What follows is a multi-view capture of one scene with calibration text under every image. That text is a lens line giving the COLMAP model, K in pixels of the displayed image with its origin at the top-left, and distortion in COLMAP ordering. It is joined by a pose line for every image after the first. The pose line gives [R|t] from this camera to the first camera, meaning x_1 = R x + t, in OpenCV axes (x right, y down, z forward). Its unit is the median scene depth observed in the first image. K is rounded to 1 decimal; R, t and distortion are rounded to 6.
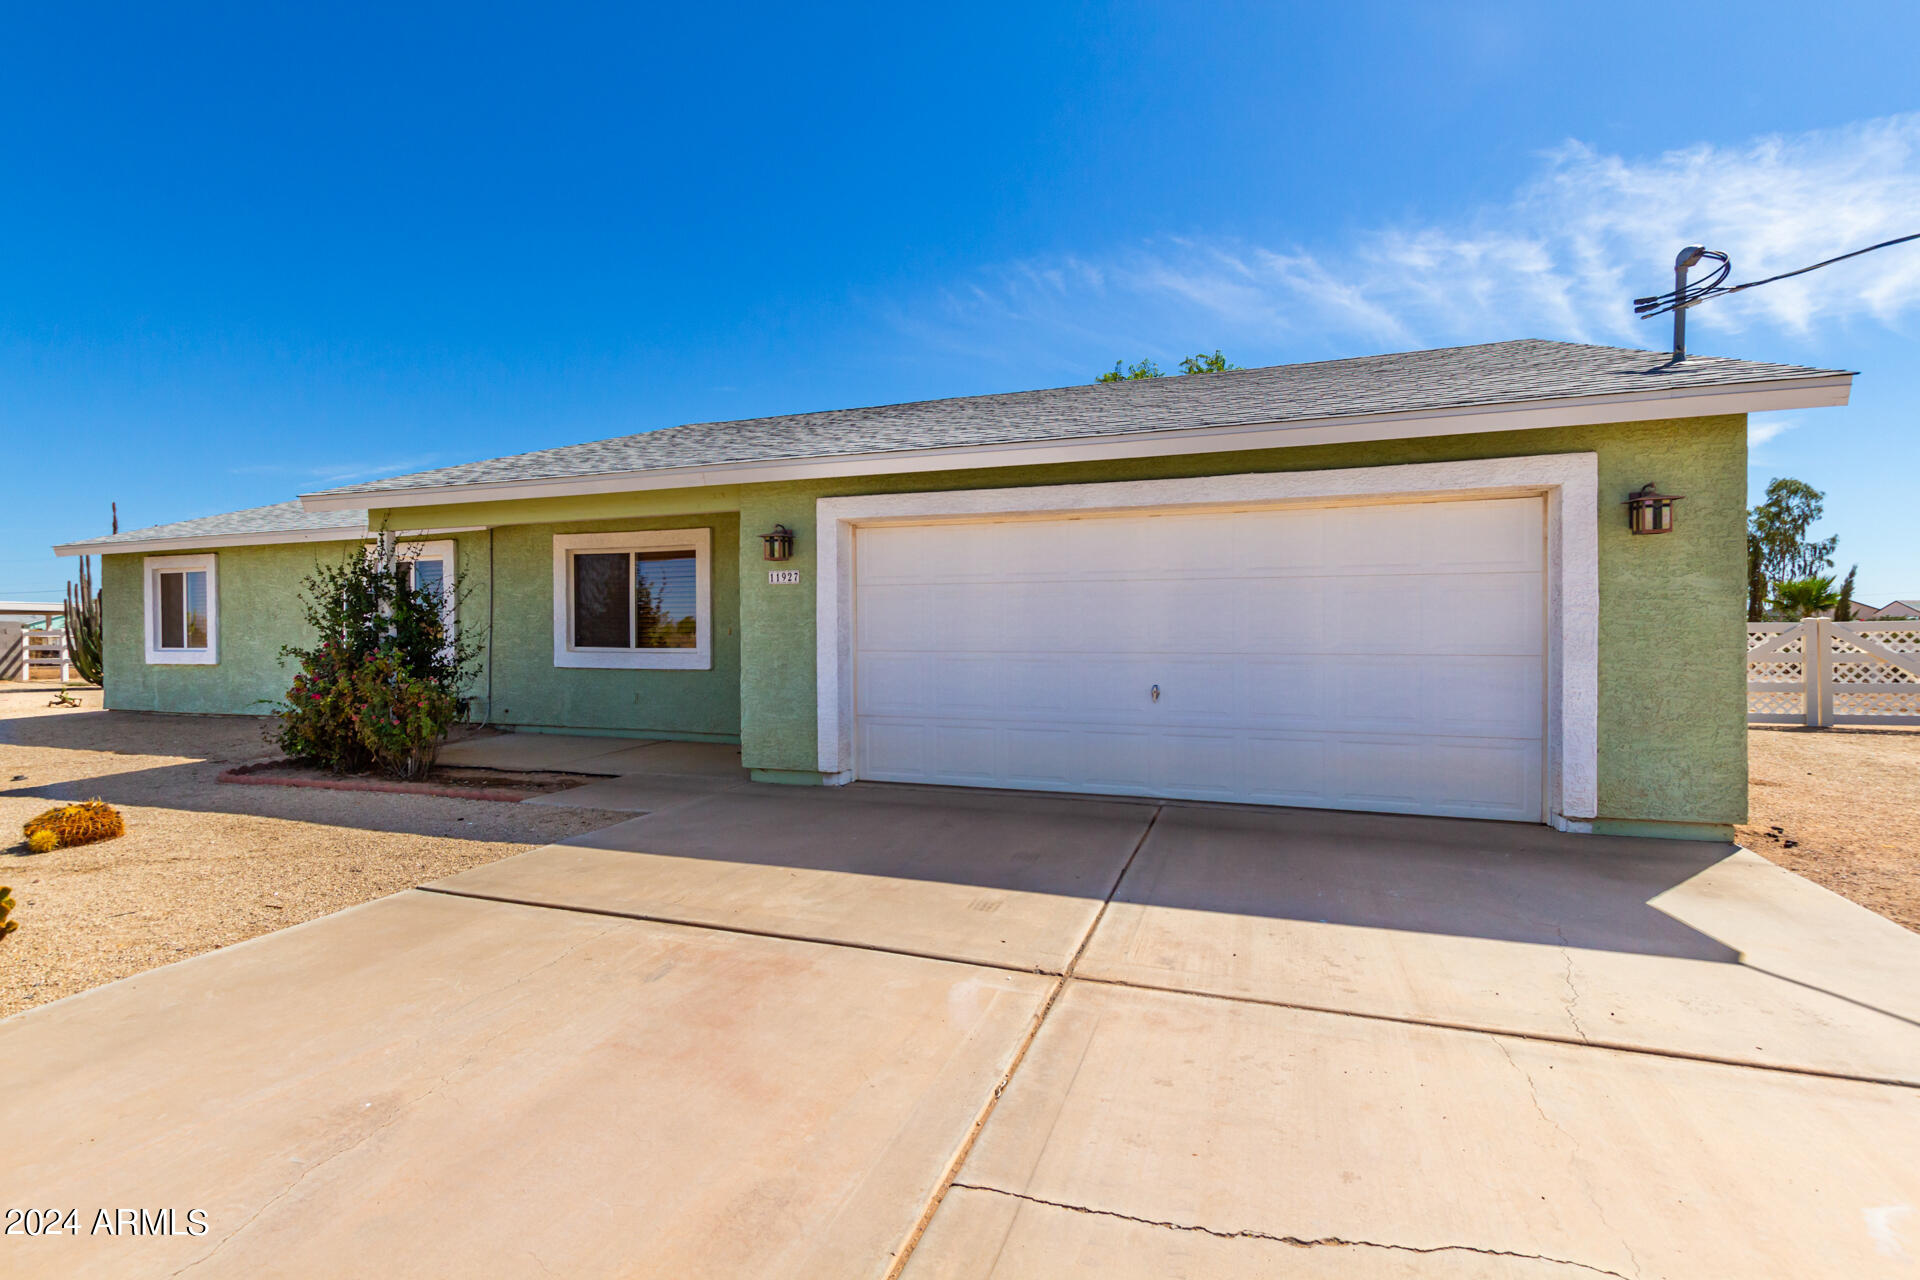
lens RADIAL K [[871.5, 0, 963.8], [0, 871.5, 635.3], [0, 0, 1]] dist [0.000817, 0.000361]
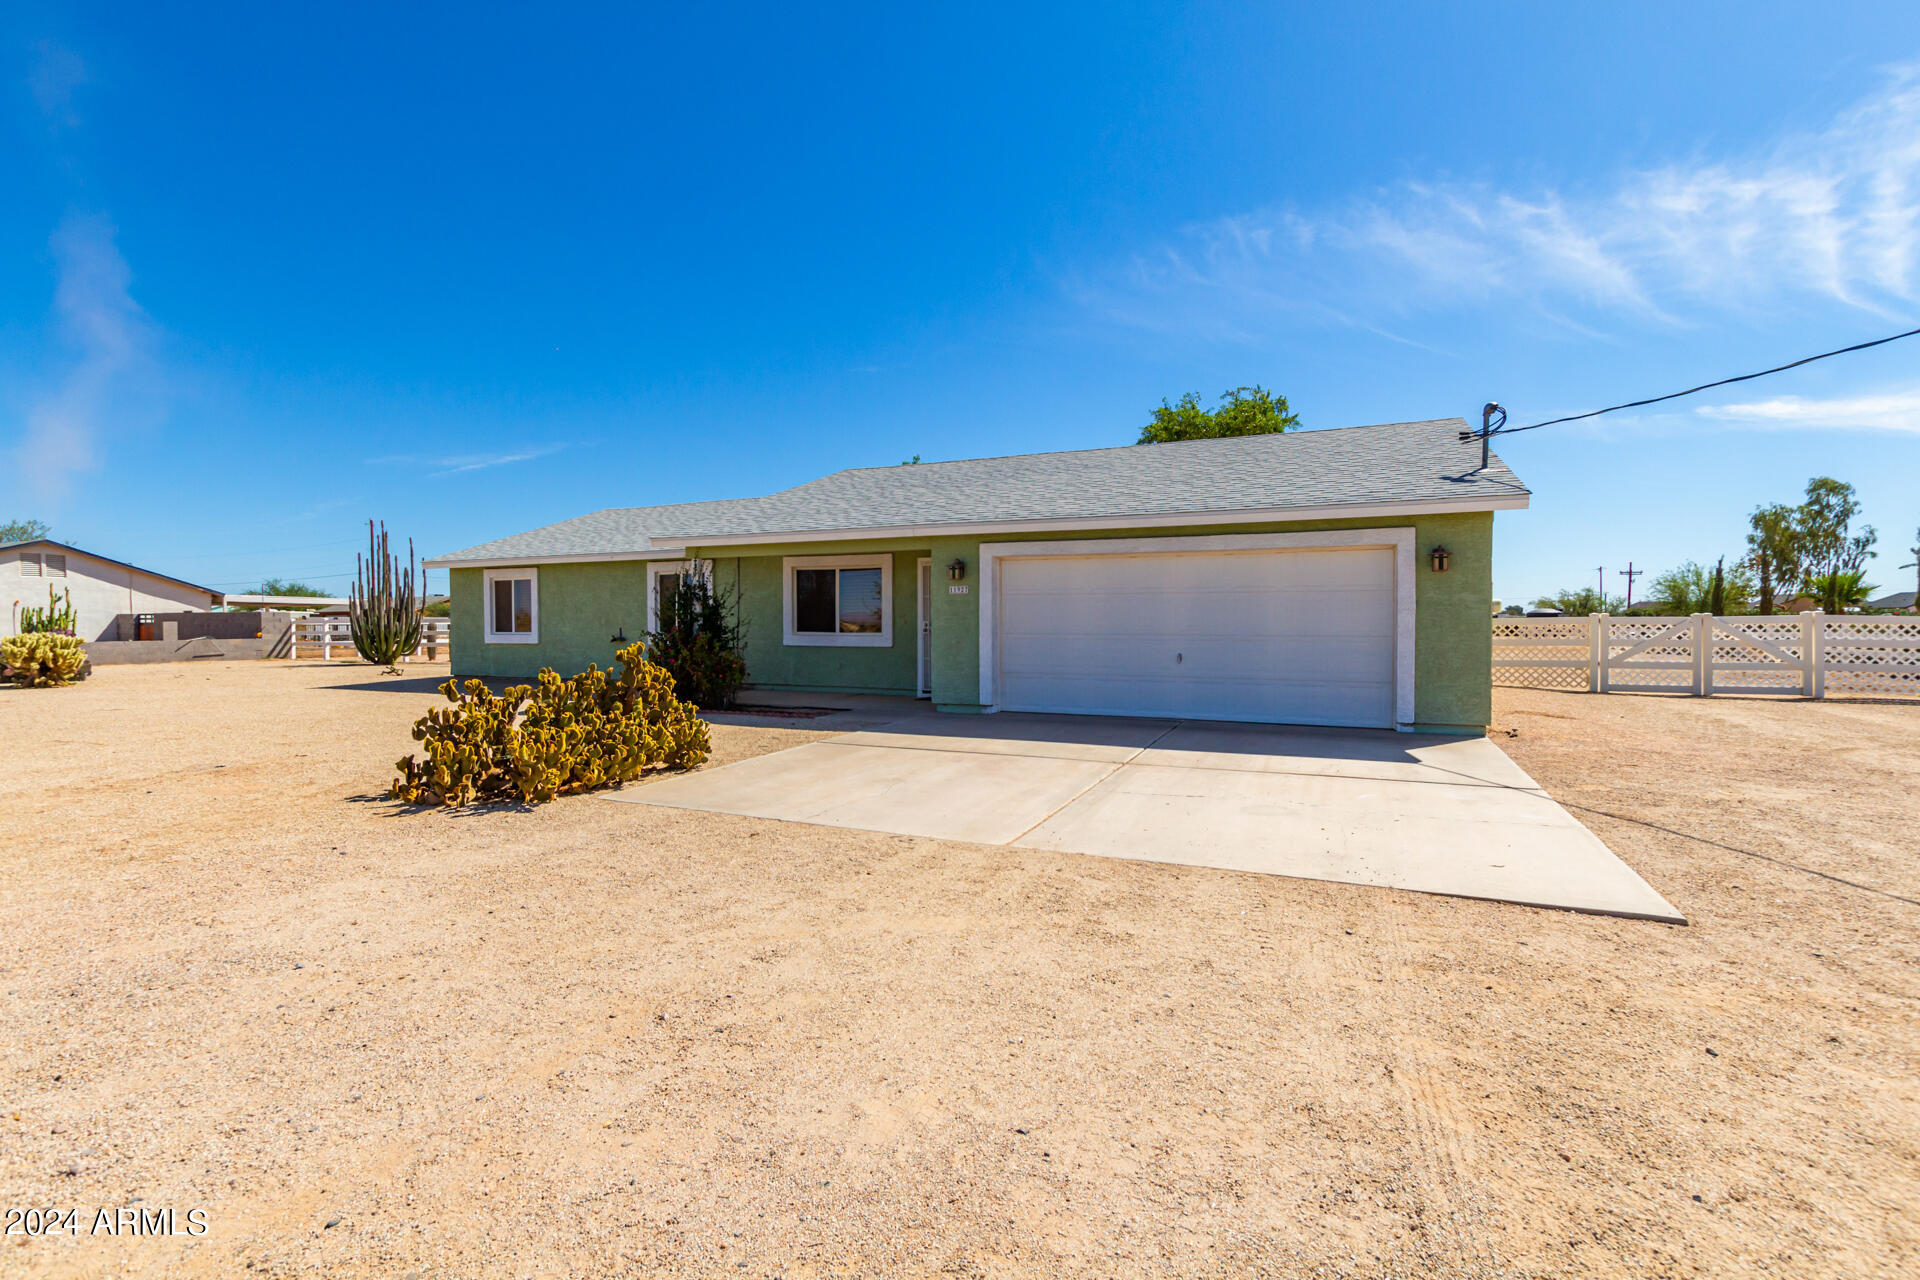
lens RADIAL K [[871.5, 0, 958.0], [0, 871.5, 639.3], [0, 0, 1]] dist [0.000817, 0.000361]
pose [[0.996730, 0.003751, -0.080719, -0.049464], [-0.002451, 0.999866, 0.016200, 0.001005], [0.080769, -0.015949, 0.996605, -0.471052]]
